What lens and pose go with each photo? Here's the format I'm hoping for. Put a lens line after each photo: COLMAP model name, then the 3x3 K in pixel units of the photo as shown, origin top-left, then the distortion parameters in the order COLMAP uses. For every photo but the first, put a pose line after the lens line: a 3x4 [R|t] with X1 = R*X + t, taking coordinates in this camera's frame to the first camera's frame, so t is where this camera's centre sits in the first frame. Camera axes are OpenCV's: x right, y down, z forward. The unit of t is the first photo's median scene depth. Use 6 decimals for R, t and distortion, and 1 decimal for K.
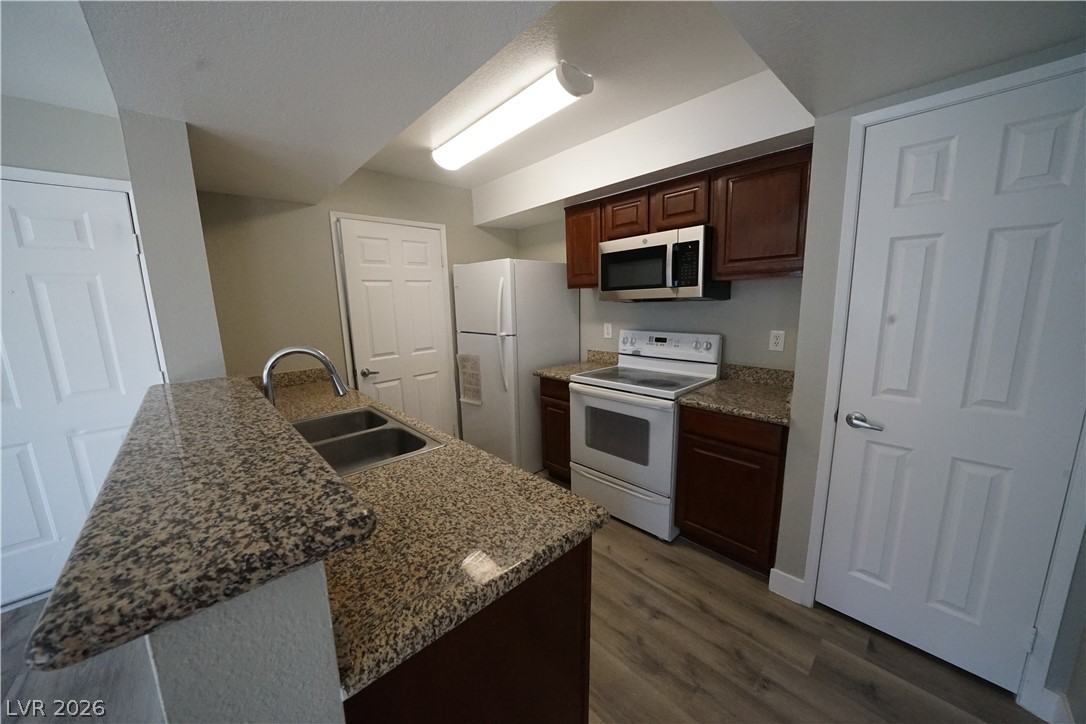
lens RADIAL K [[378.2, 0, 542.1], [0, 378.2, 363.9], [0, 0, 1]] dist [-0.022356, -0.000002]
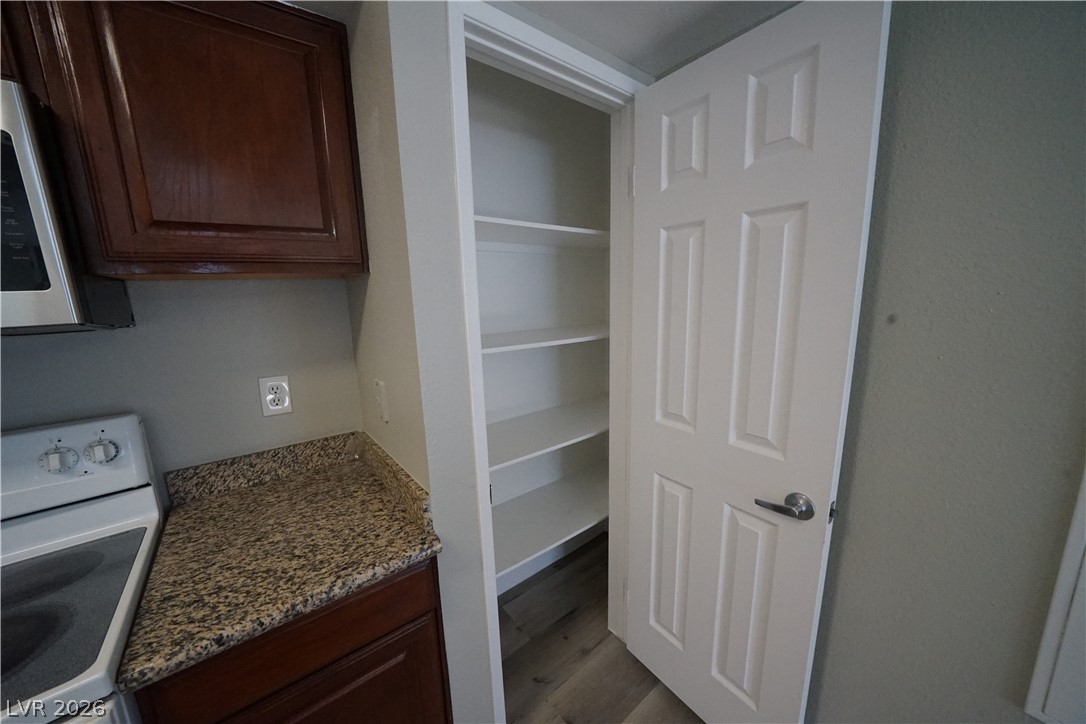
lens RADIAL K [[384.1, 0, 525.7], [0, 384.1, 361.6], [0, 0, 1]] dist [-0.001262, -0.000086]
pose [[0.090055, -0.142358, 0.985710, 0.128073], [0.195185, 0.973061, 0.122699, -0.110160], [-0.976623, 0.181346, 0.115415, 0.591888]]
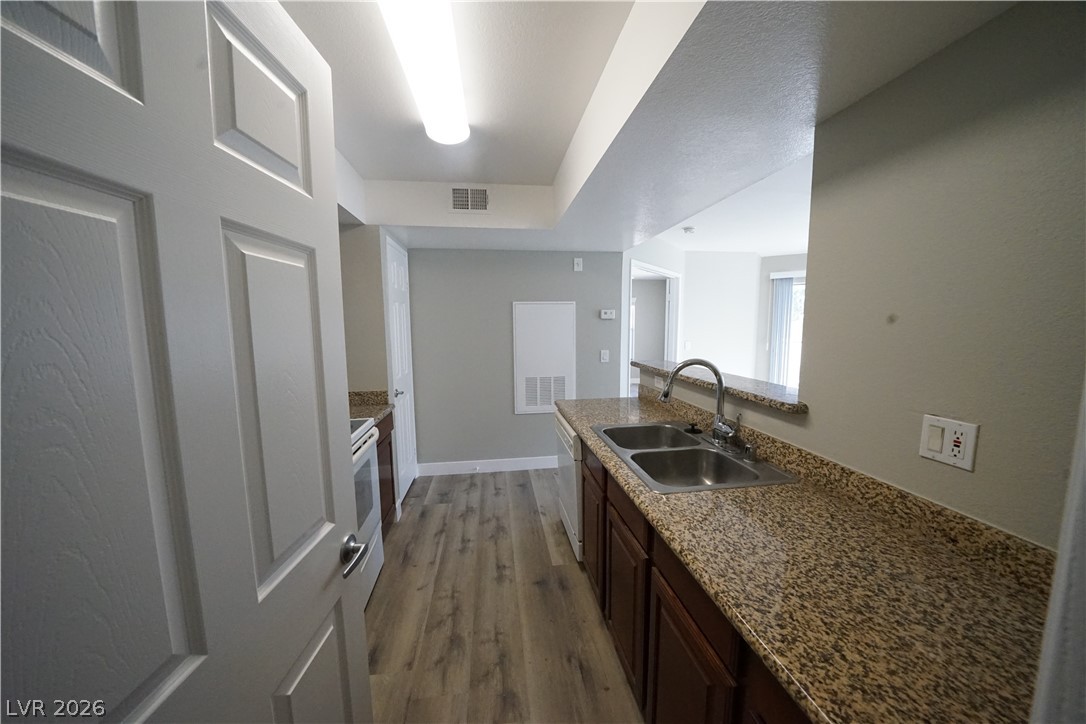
lens RADIAL K [[378.2, 0, 542.1], [0, 378.2, 363.9], [0, 0, 1]] dist [-0.022356, -0.000002]
pose [[-0.815469, -0.033229, 0.577846, -0.623228], [0.125200, 0.964588, 0.232153, -0.249470], [-0.565097, 0.261660, -0.782432, 1.462247]]
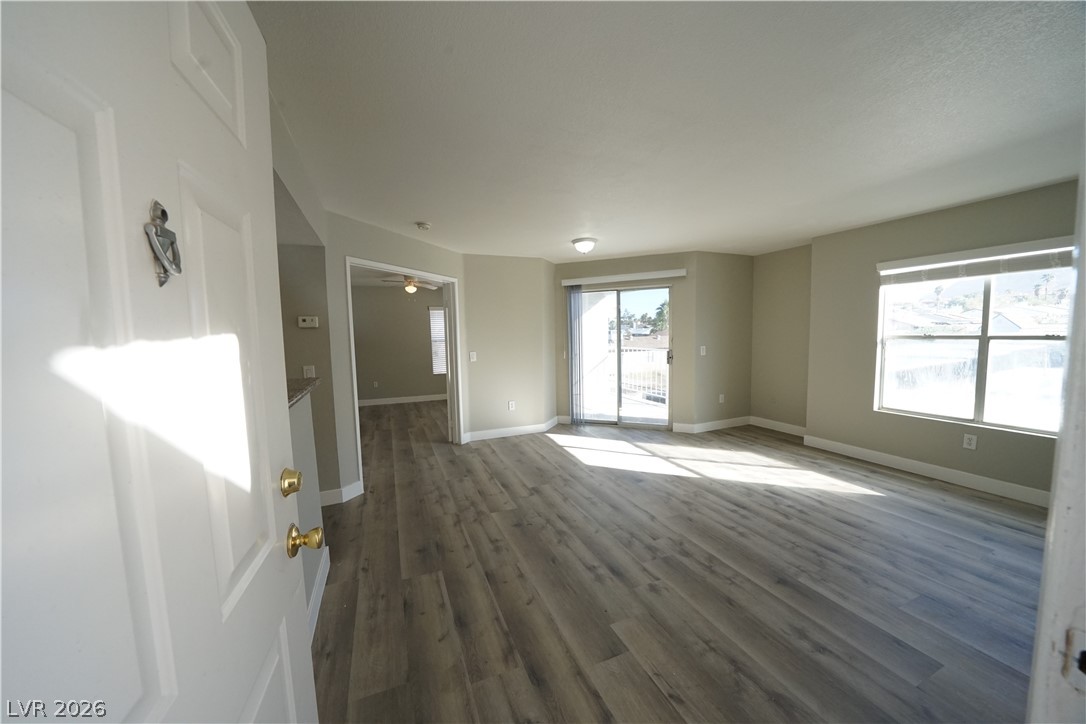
lens RADIAL K [[378.2, 0, 542.1], [0, 378.2, 363.9], [0, 0, 1]] dist [-0.022356, -0.000002]
pose [[-0.936727, 0.017905, 0.349604, -1.161619], [0.104068, 0.967783, 0.229273, -0.106793], [-0.334235, 0.251149, -0.908411, 0.890978]]
